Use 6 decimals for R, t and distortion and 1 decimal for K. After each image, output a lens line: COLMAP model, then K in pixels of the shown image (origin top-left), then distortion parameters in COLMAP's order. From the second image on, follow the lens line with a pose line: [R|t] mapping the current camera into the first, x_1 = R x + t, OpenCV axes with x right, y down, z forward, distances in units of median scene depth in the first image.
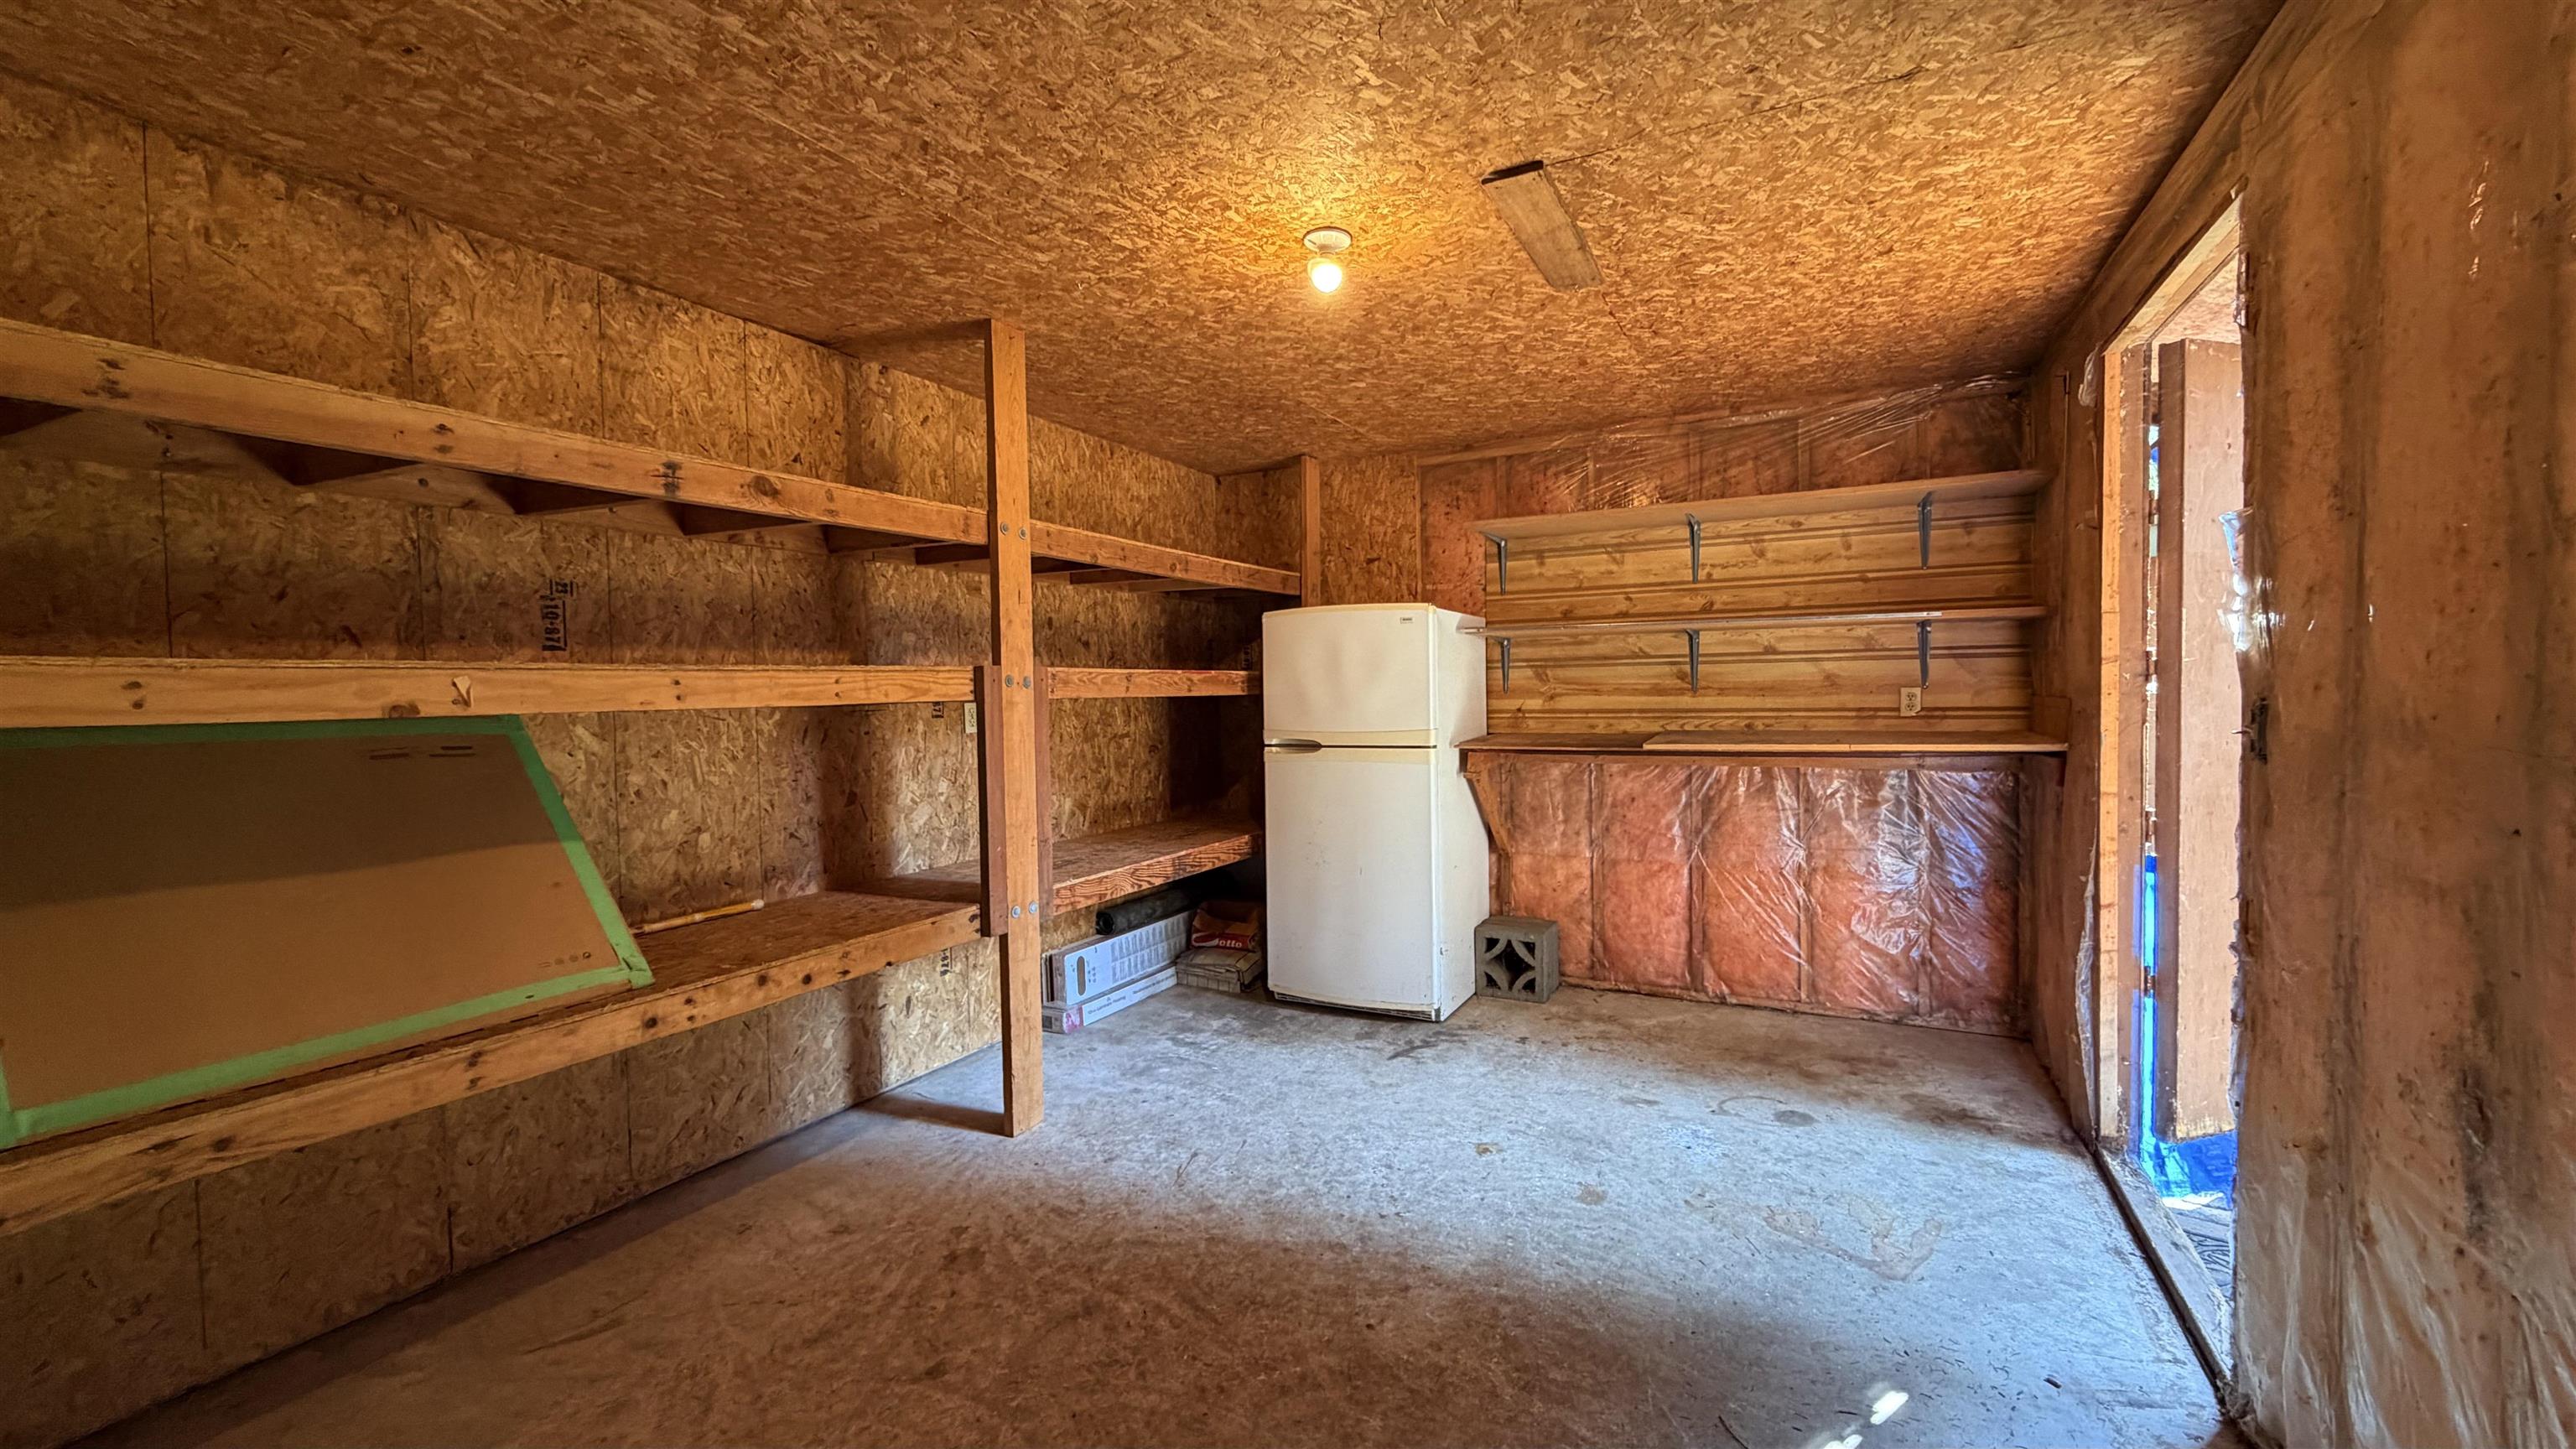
lens RADIAL K [[1038.7, 0, 1281.0], [0, 1038.7, 716.5], [0, 0, 1]] dist [0.003675, 0.000132]
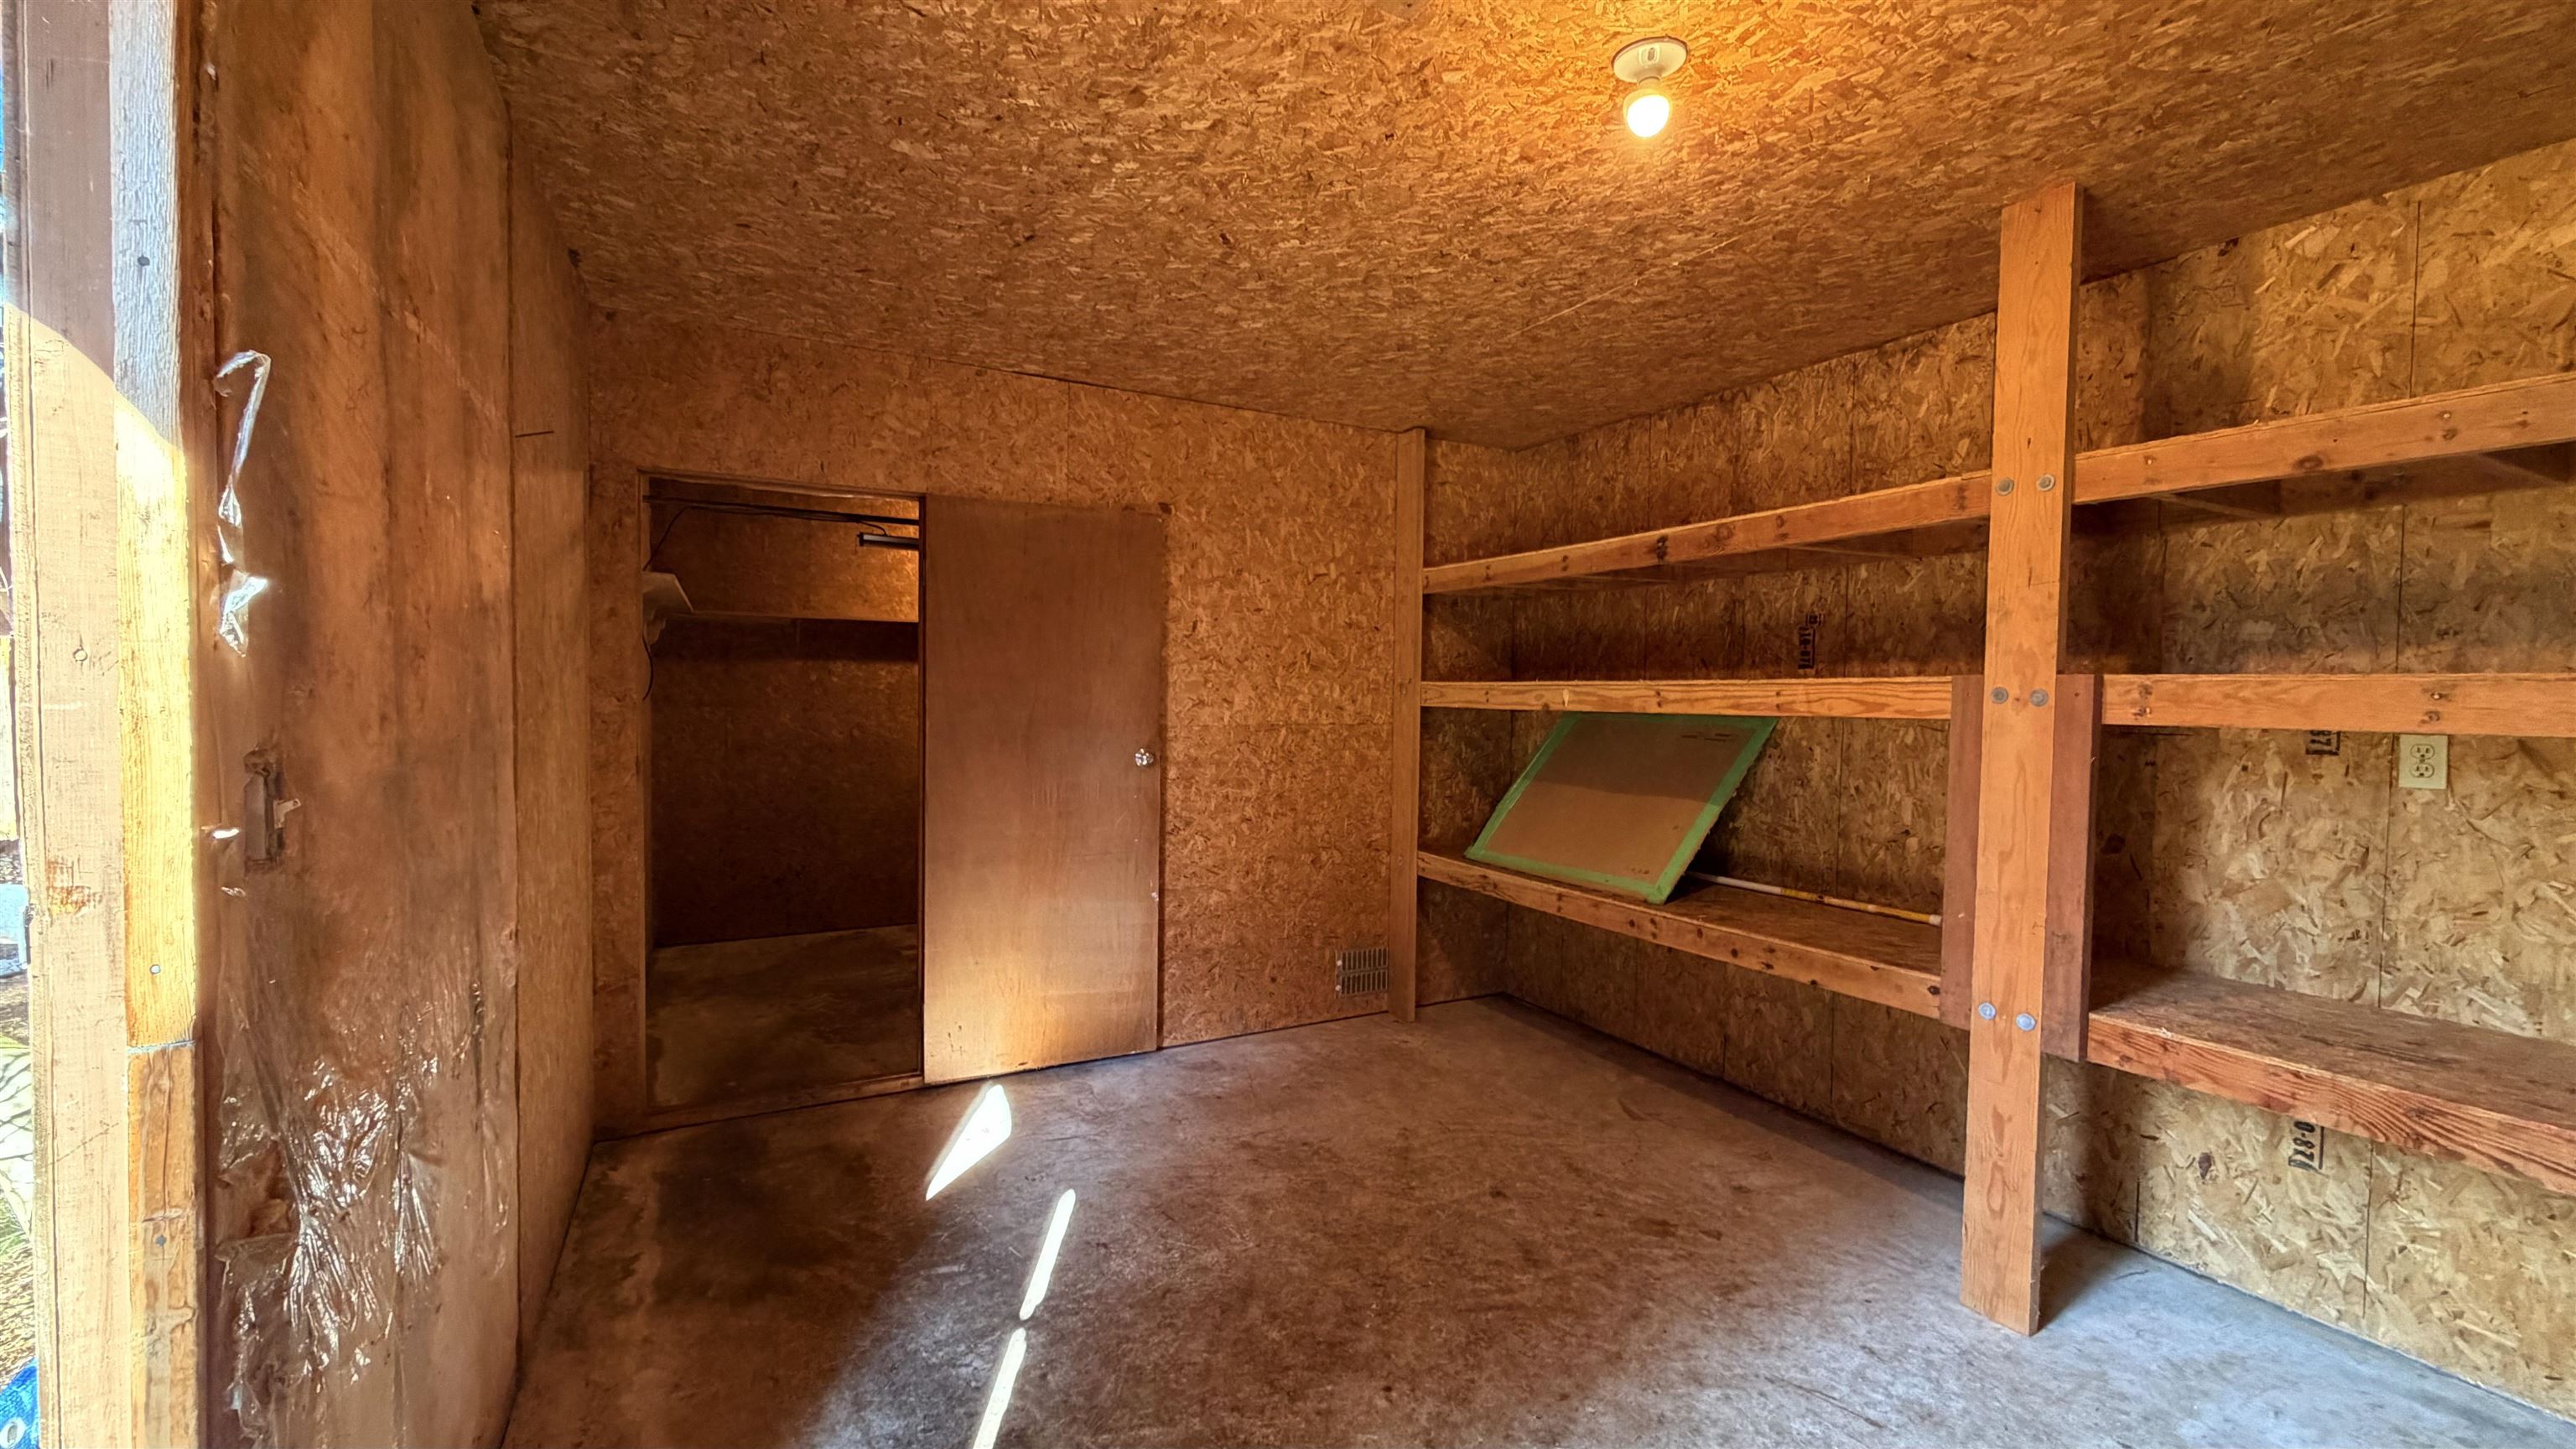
lens RADIAL K [[1038.7, 0, 1278.9], [0, 1038.7, 722.9], [0, 0, 1]] dist [0.003675, 0.000132]
pose [[-0.567231, 0.029003, -0.823048, 0.753577], [-0.028451, 0.998093, 0.054779, -0.048377], [0.823067, 0.054489, -0.565324, 1.195866]]
